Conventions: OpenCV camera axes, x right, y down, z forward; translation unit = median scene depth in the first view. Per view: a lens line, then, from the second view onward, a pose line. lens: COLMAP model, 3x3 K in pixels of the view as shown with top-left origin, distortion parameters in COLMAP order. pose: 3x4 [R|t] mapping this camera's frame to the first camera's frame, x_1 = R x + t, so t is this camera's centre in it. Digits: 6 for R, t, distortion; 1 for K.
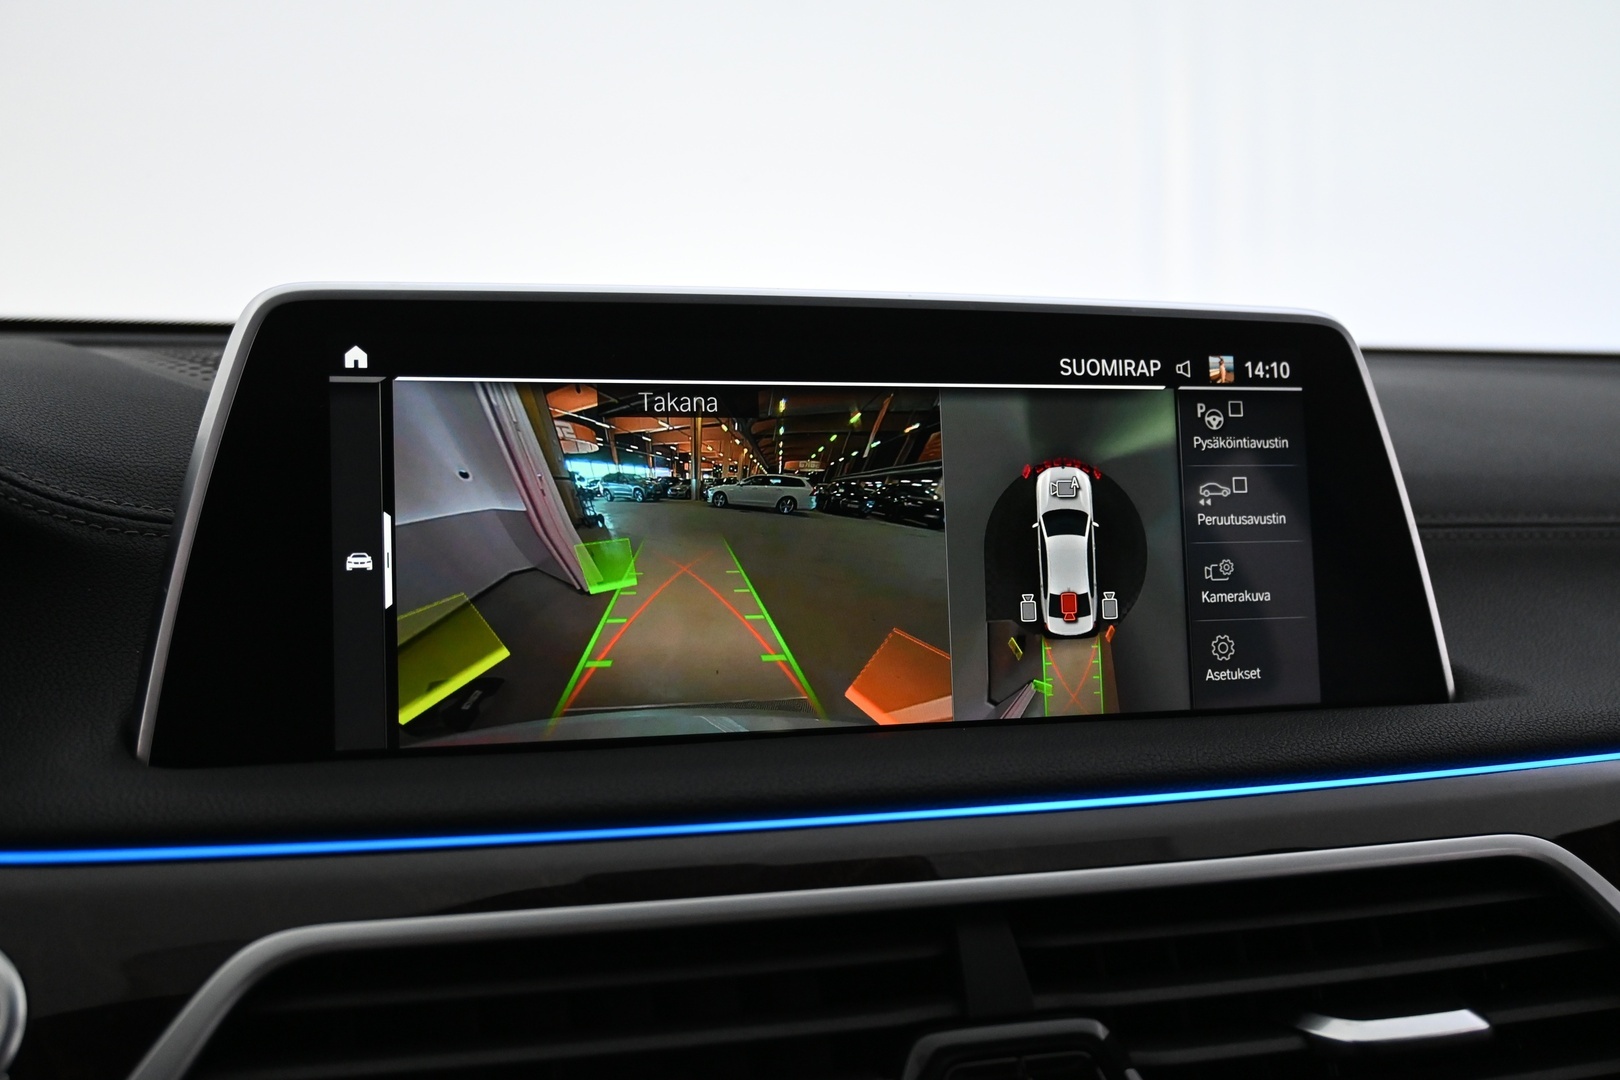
lens RADIAL K [[1834.3, 0, 798.4], [0, 1834.3, 526.7], [0, 0, 1]] dist [0.009305, 0.000000]
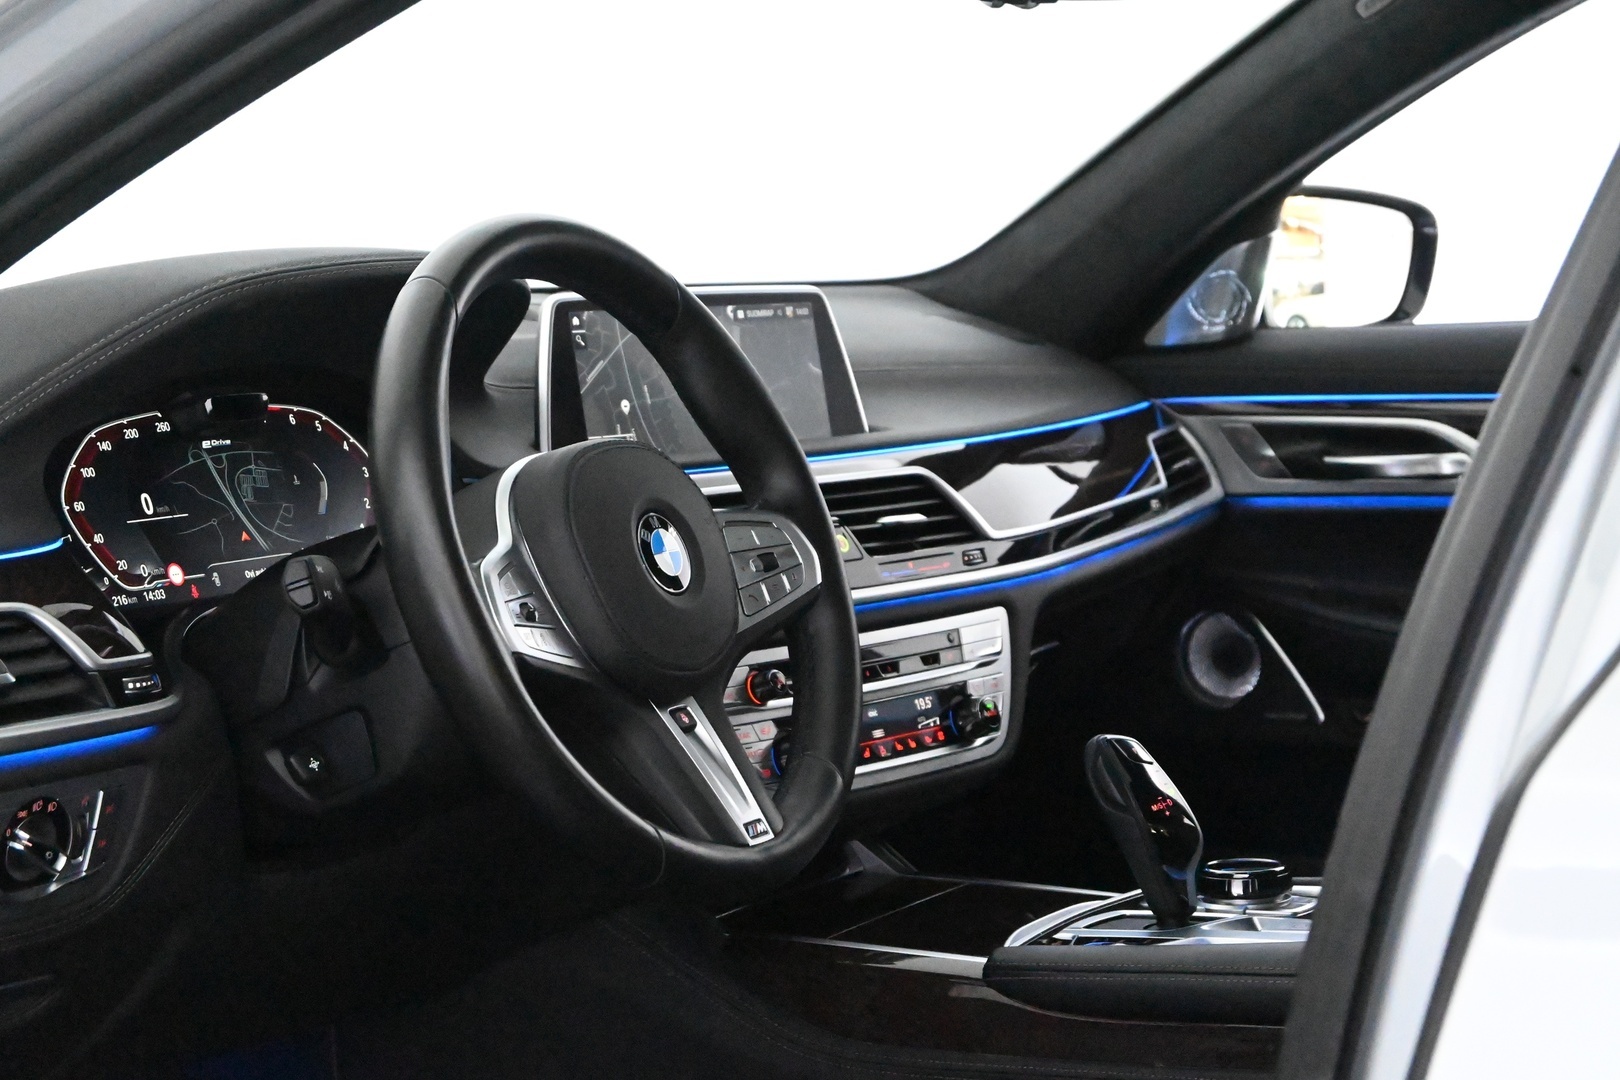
lens RADIAL K [[3464.8, 0, 851.2], [0, 3464.8, 703.2], [0, 0, 1]] dist [0.154167, 0.000000]
pose [[0.806286, -0.106253, 0.581904, -2.701921], [0.083363, 0.994328, 0.066052, 0.152830], [-0.585622, -0.004747, 0.810571, -3.144035]]
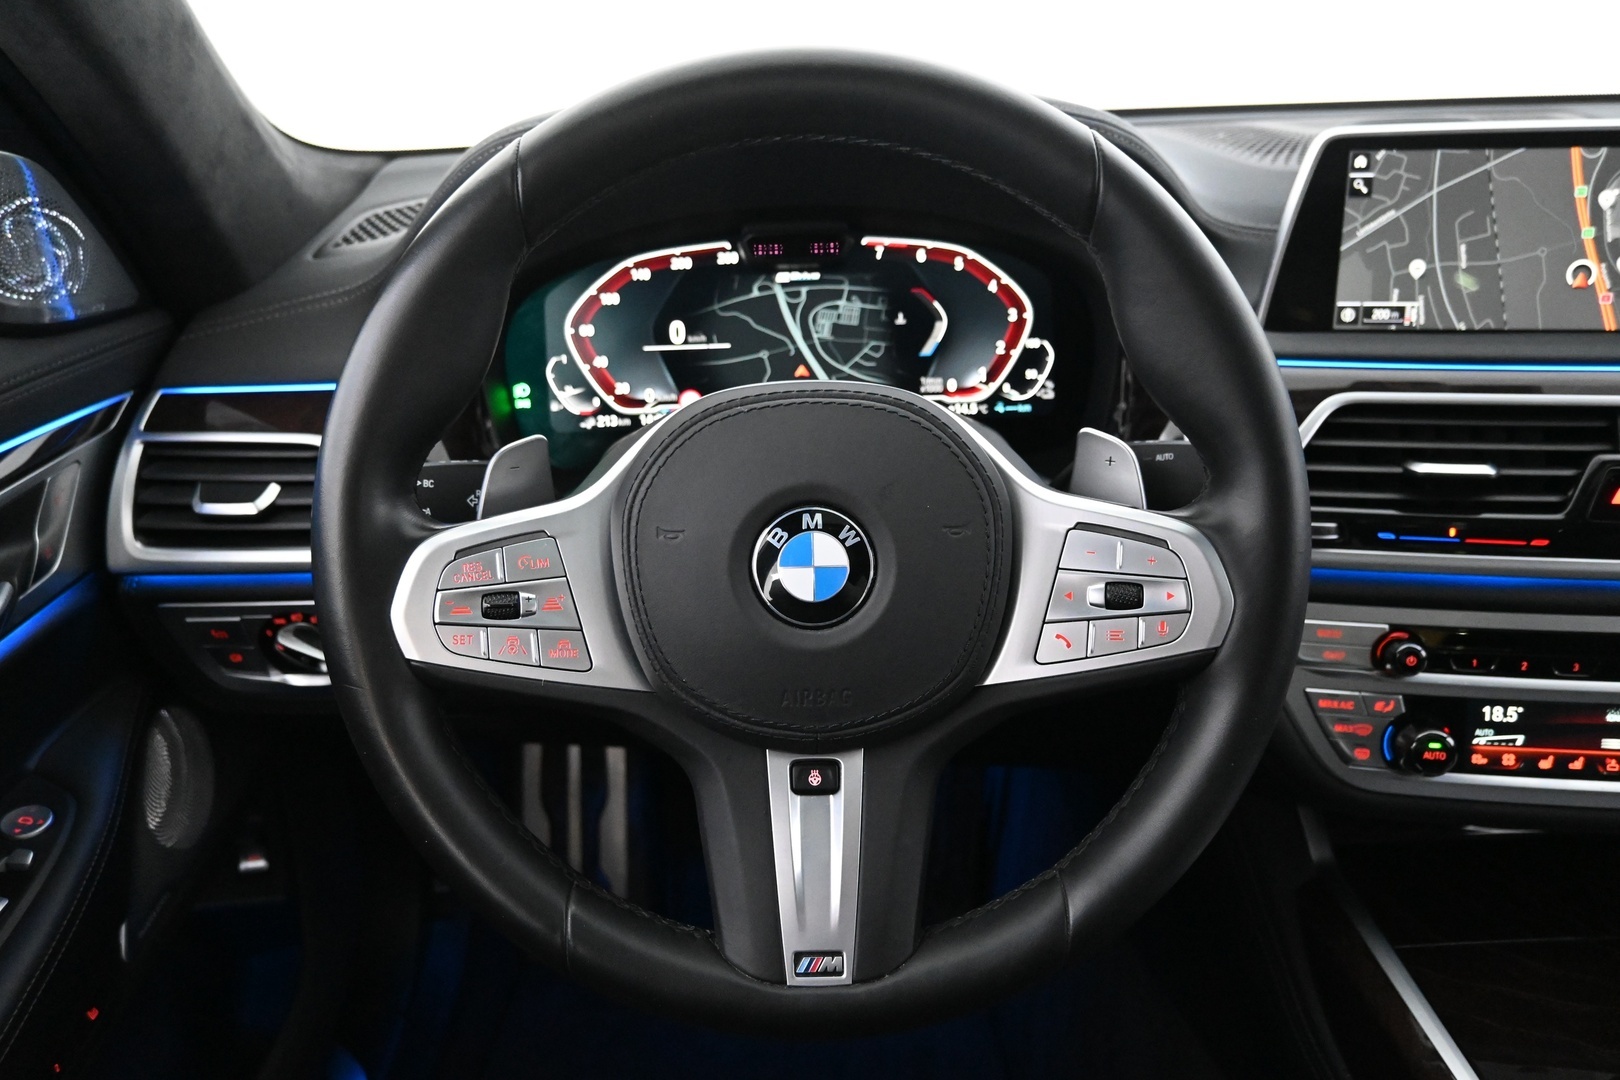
lens RADIAL K [[1165.4, 0, 812.9], [0, 1165.4, 548.4], [0, 0, 1]] dist [-0.007906, 0.000034]
pose [[0.914083, 0.123311, -0.386324, -0.217973], [0.001062, 0.951917, 0.306354, -0.068424], [0.405525, -0.280443, 0.870000, -0.655164]]
